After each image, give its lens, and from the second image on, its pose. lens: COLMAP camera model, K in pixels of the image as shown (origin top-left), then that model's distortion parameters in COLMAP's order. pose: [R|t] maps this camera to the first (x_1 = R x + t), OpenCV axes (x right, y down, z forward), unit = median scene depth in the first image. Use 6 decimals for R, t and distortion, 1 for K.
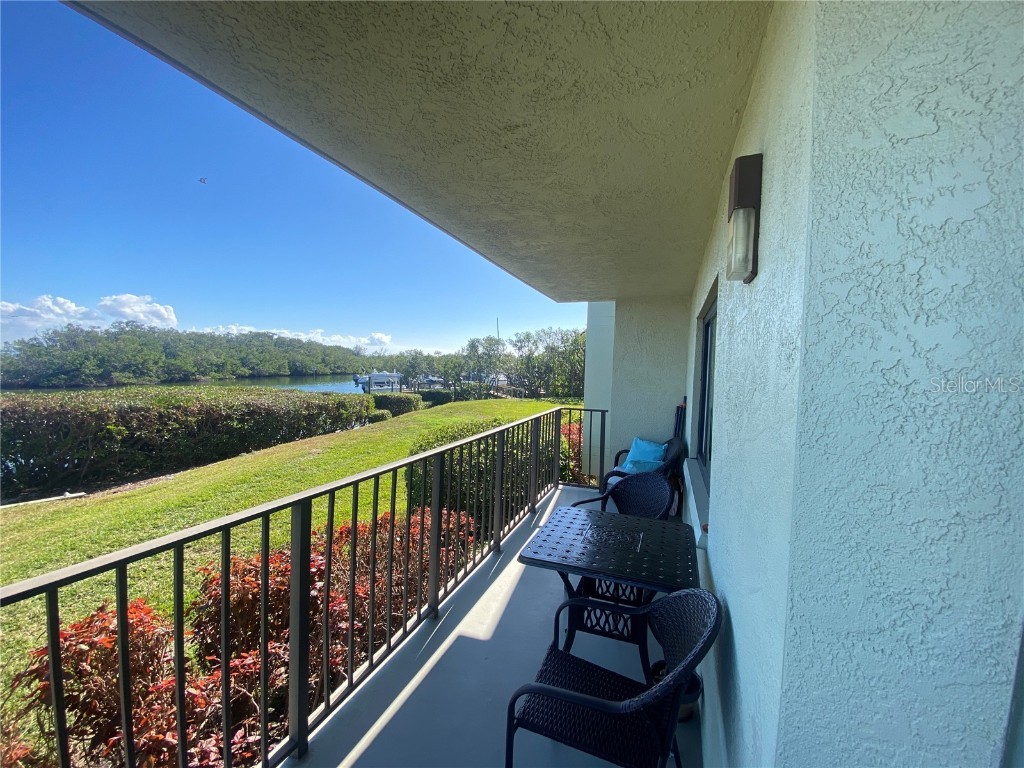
lens RADIAL K [[416.6, 0, 516.6], [0, 416.6, 377.0], [0, 0, 1]] dist [-0.022039, -0.002660]
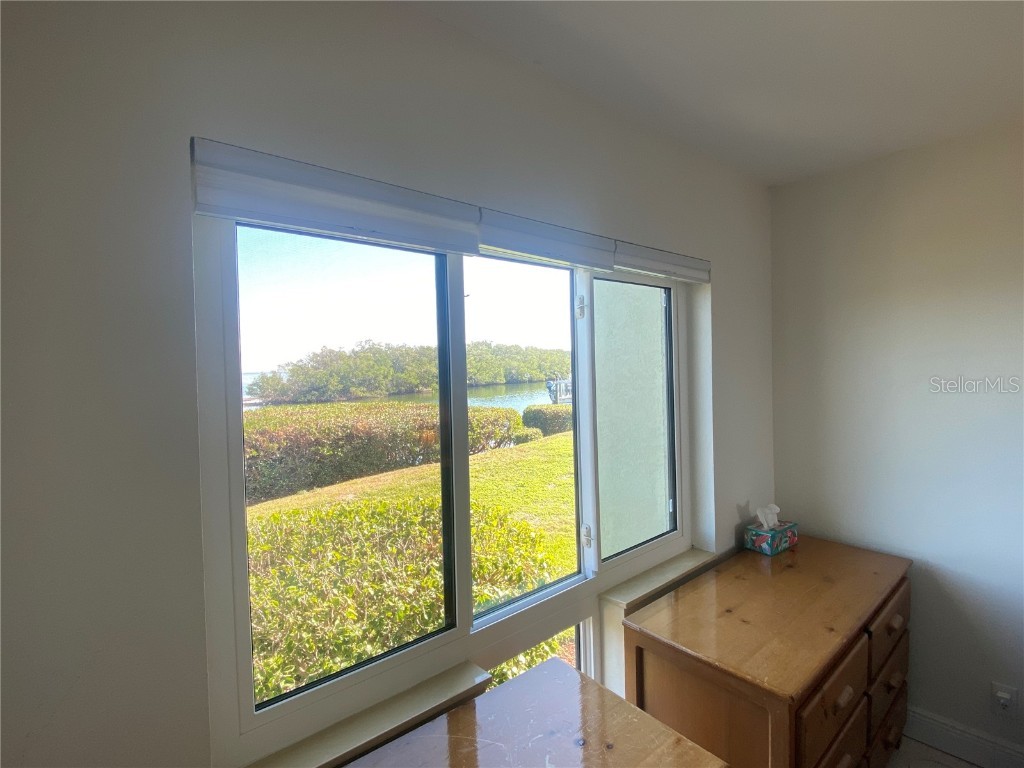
lens RADIAL K [[479.1, 0, 522.7], [0, 479.1, 382.3], [0, 0, 1]] dist [0.004119, -0.000452]
pose [[0.869651, -0.035782, -0.492368, 0.084745], [0.038845, 0.999237, -0.004006, -0.004142], [0.492136, -0.015642, 0.870378, 0.165402]]
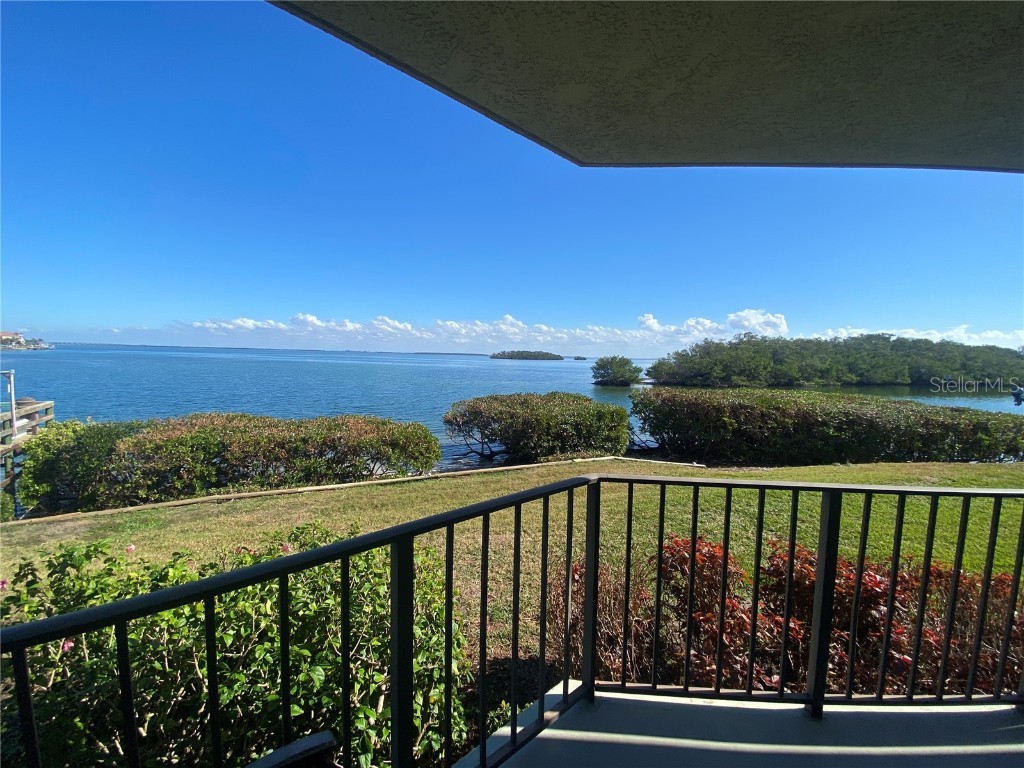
lens RADIAL K [[416.6, 0, 501.4], [0, 416.6, 389.9], [0, 0, 1]] dist [-0.022039, -0.002660]
pose [[0.274039, 0.052739, -0.960271, 0.014117], [-0.035856, 0.998361, 0.044598, 0.000290], [0.961050, 0.022210, 0.275481, -0.008774]]
